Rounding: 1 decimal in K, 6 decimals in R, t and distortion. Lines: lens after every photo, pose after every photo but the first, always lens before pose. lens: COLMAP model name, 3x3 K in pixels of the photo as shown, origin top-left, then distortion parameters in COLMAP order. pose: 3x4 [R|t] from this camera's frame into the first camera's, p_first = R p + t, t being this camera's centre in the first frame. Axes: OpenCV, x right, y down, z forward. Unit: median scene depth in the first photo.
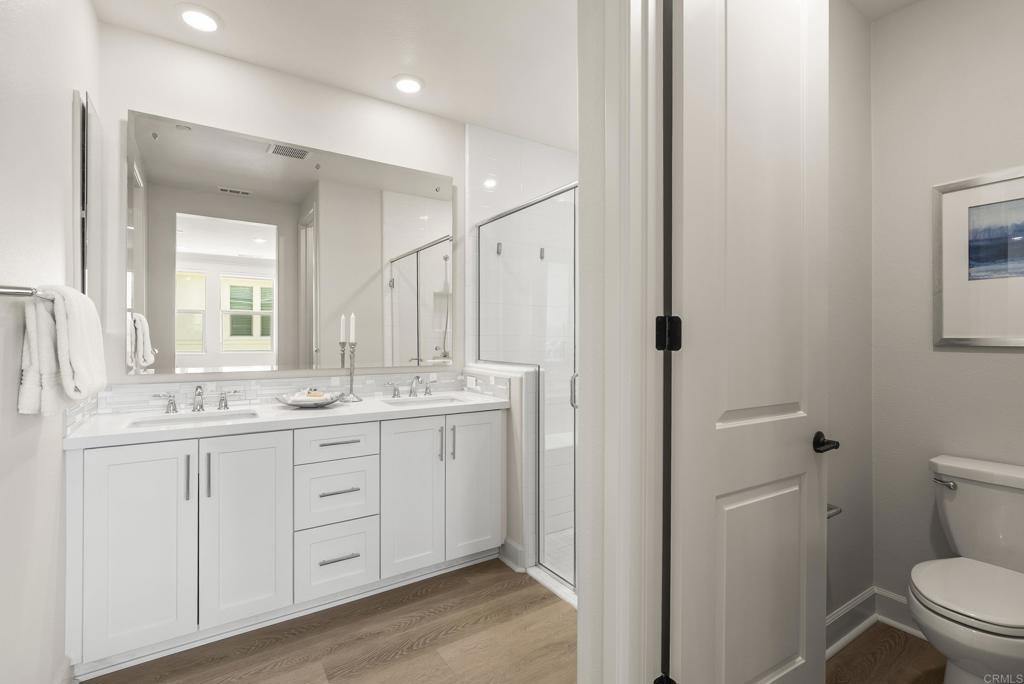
lens RADIAL K [[470.4, 0, 505.3], [0, 470.4, 339.0], [0, 0, 1]] dist [-0.011332, 0.000056]
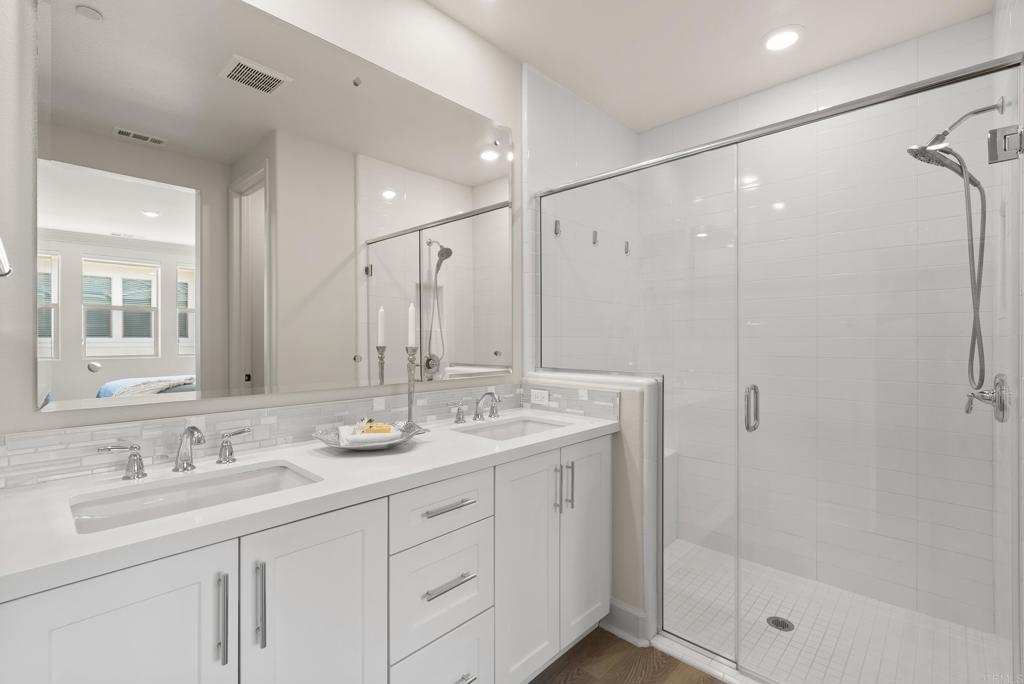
lens RADIAL K [[470.4, 0, 515.6], [0, 470.4, 341.4], [0, 0, 1]] dist [-0.011332, 0.000056]
pose [[0.972342, -0.003565, 0.233535, -0.306253], [0.002601, 0.999987, 0.004437, -0.002725], [-0.233548, -0.003707, 0.972338, 0.274385]]
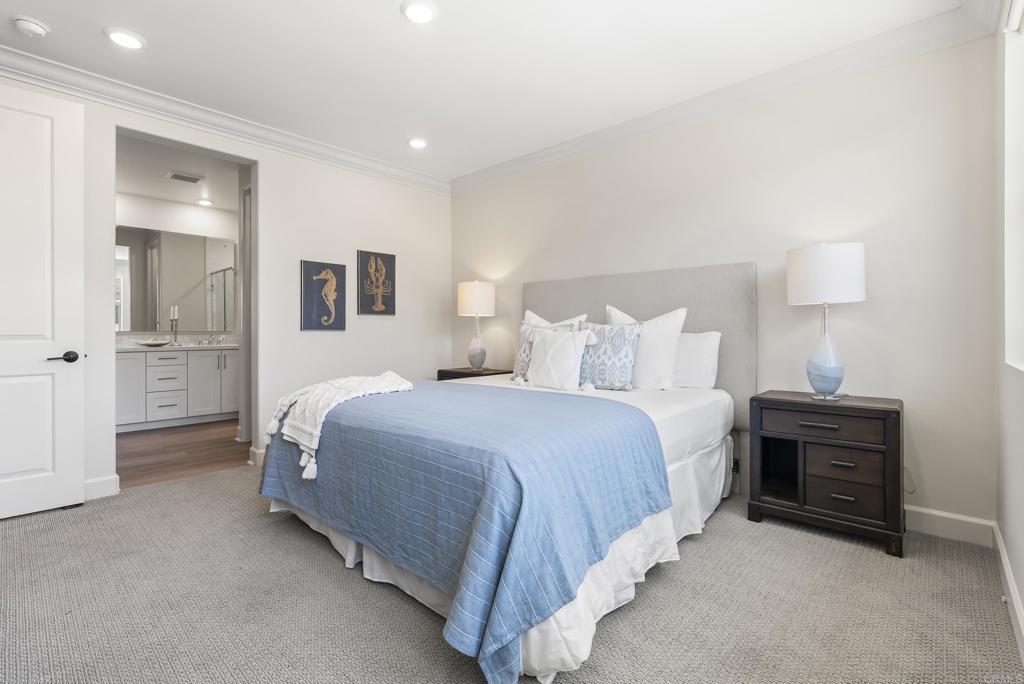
lens RADIAL K [[470.4, 0, 506.6], [0, 470.4, 322.8], [0, 0, 1]] dist [-0.011332, 0.000056]
pose [[0.968336, -0.002131, 0.249642, 0.569185], [0.006841, 0.999815, -0.017998, 0.067692], [-0.249557, 0.019136, 0.968171, -1.370185]]
